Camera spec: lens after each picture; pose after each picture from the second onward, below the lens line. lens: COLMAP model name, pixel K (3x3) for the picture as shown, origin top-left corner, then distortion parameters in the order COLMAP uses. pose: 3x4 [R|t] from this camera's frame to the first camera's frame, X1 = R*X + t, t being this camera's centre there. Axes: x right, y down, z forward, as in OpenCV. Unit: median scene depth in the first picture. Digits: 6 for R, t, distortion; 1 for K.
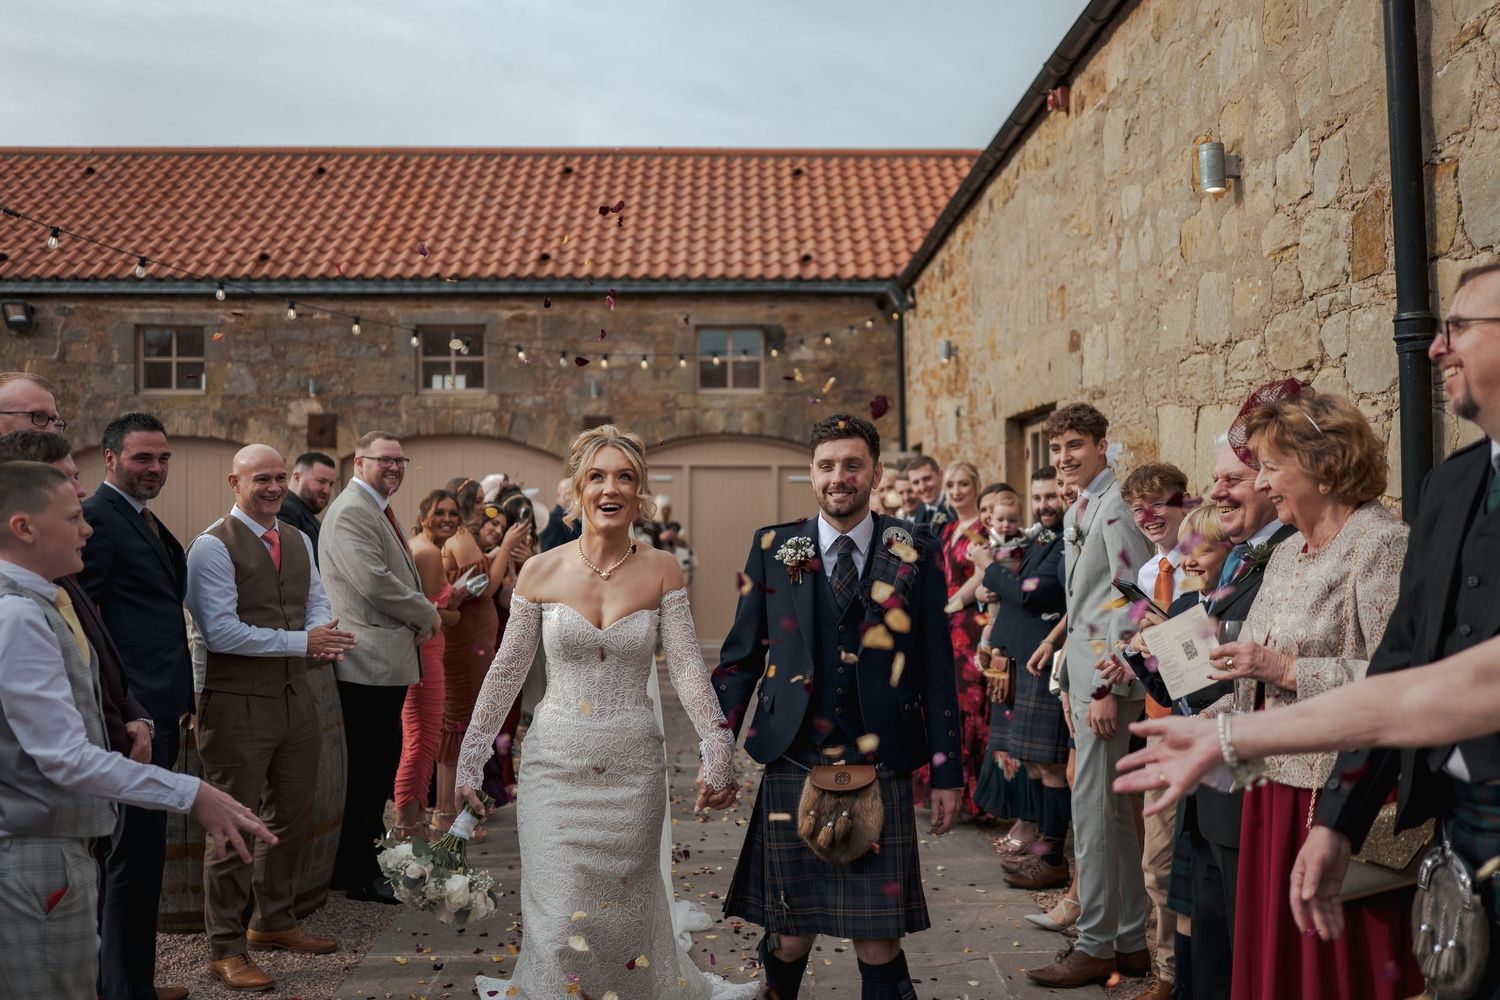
lens RADIAL K [[1543.0, 0, 750.0], [0, 1543.0, 500.0], [0, 0, 1]] dist [0.005296, 0.002291]
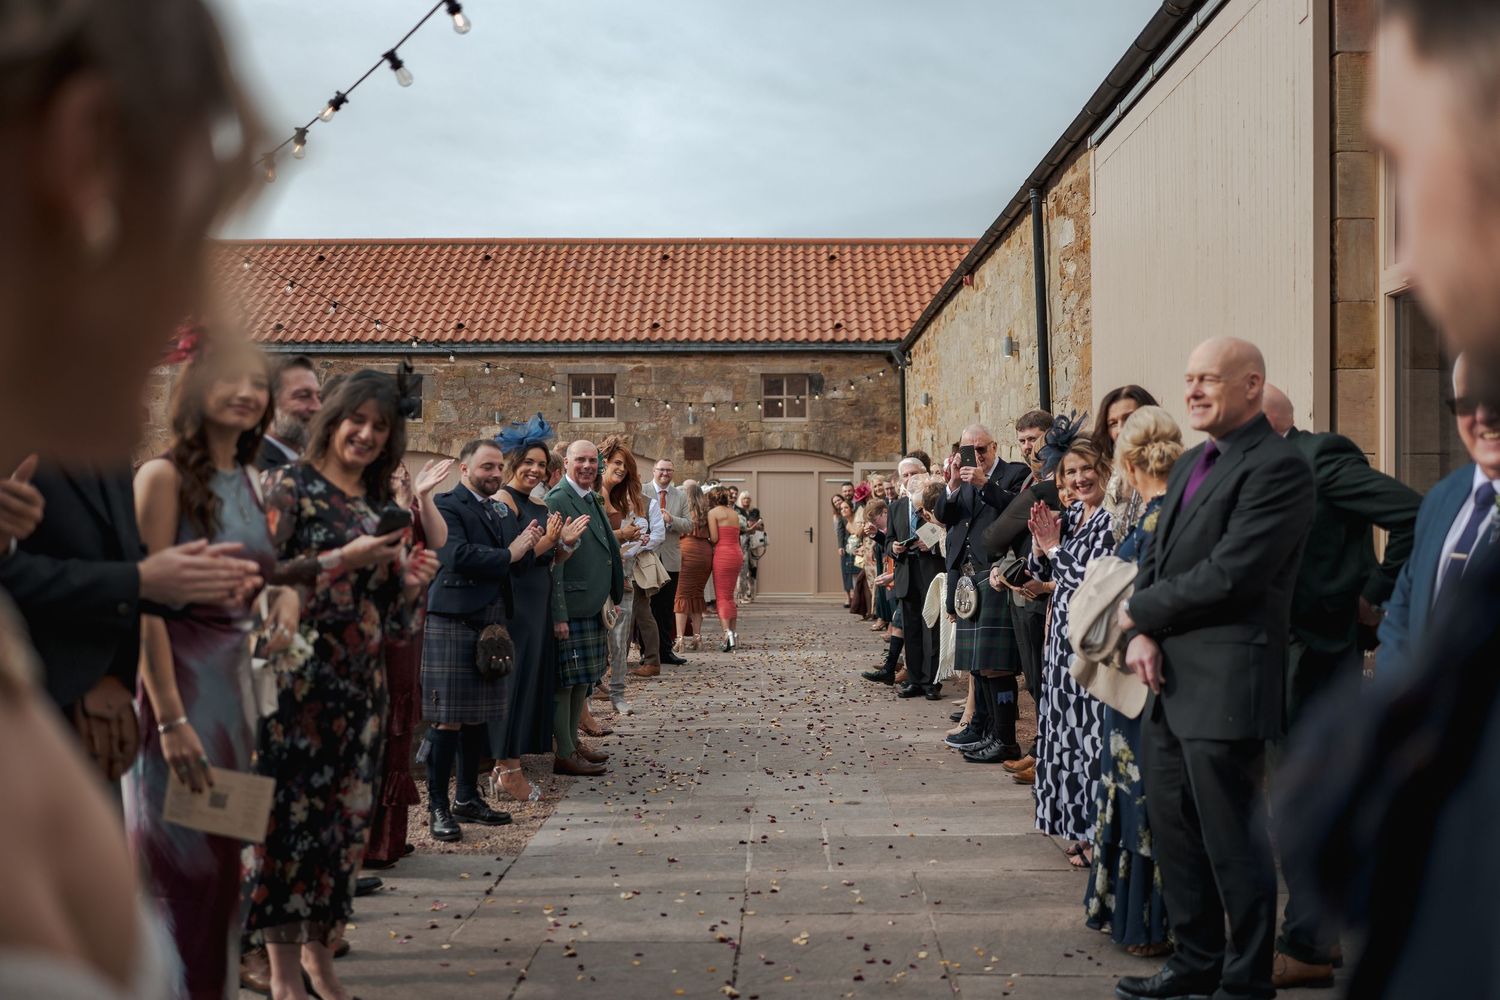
lens RADIAL K [[1543.0, 0, 750.0], [0, 1543.0, 500.0], [0, 0, 1]] dist [0.005296, 0.002291]
pose [[0.999736, 0.000129, -0.022997, -0.012339], [-0.000176, 0.999998, -0.002044, 0.007466], [0.022996, 0.002047, 0.999733, -0.433838]]
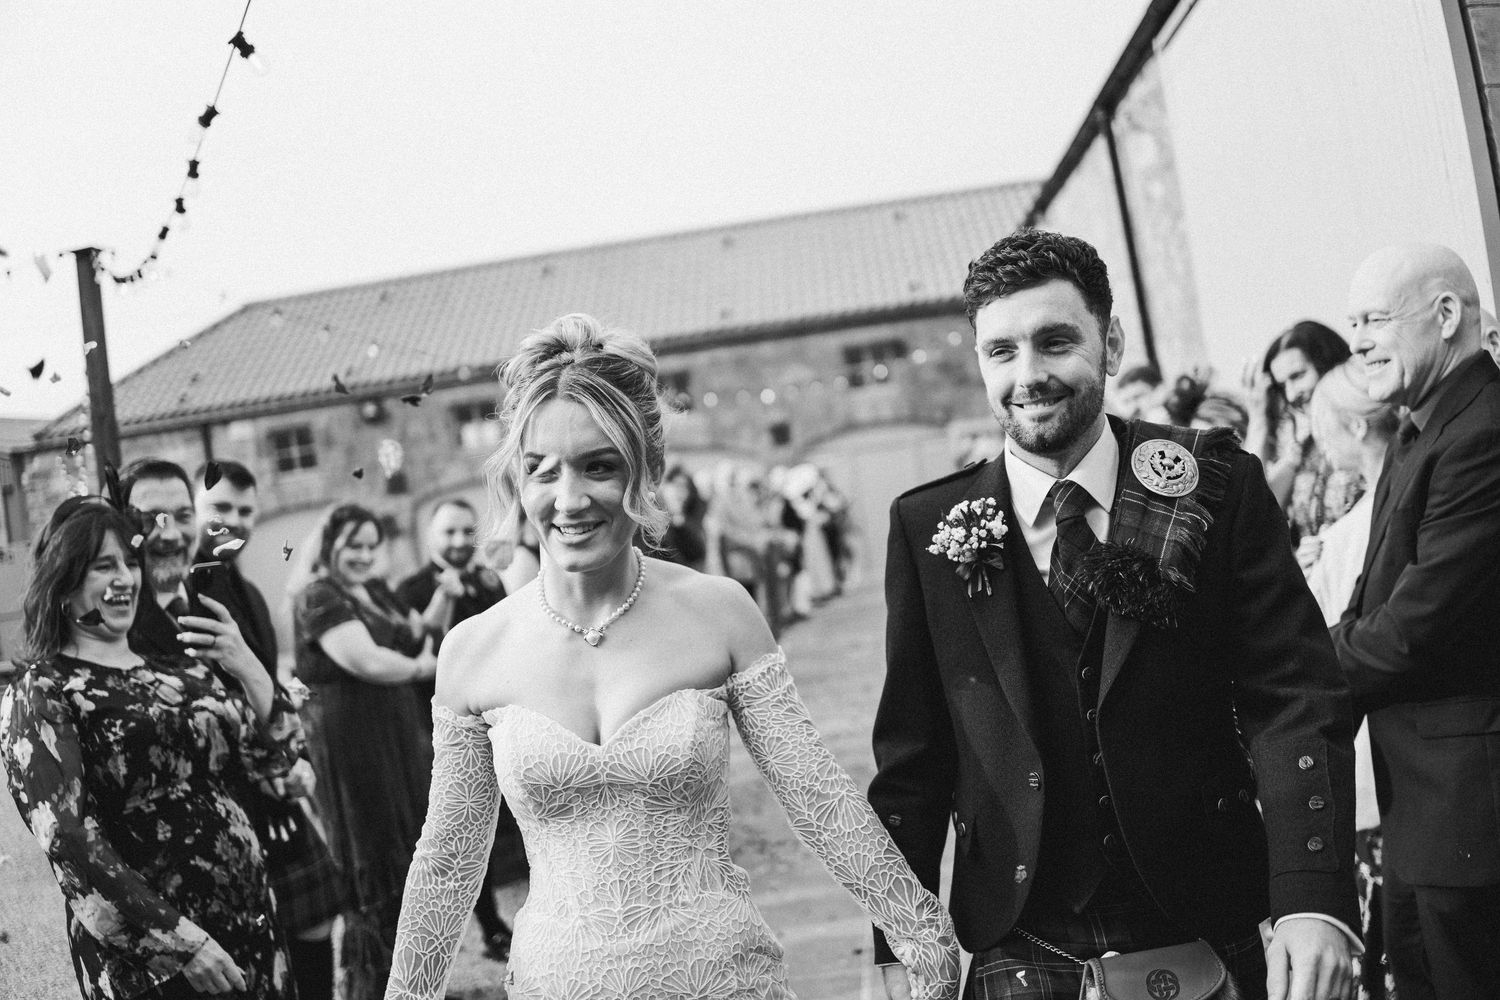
lens RADIAL K [[1497.3, 0, 750.0], [0, 1497.3, 500.0], [0, 0, 1]] dist [-0.000807, -0.411442]
pose [[0.986480, -0.131148, -0.098269, -0.000894], [0.133009, 0.991035, 0.012601, -0.005300], [0.095736, -0.025501, 0.995080, -0.341269]]
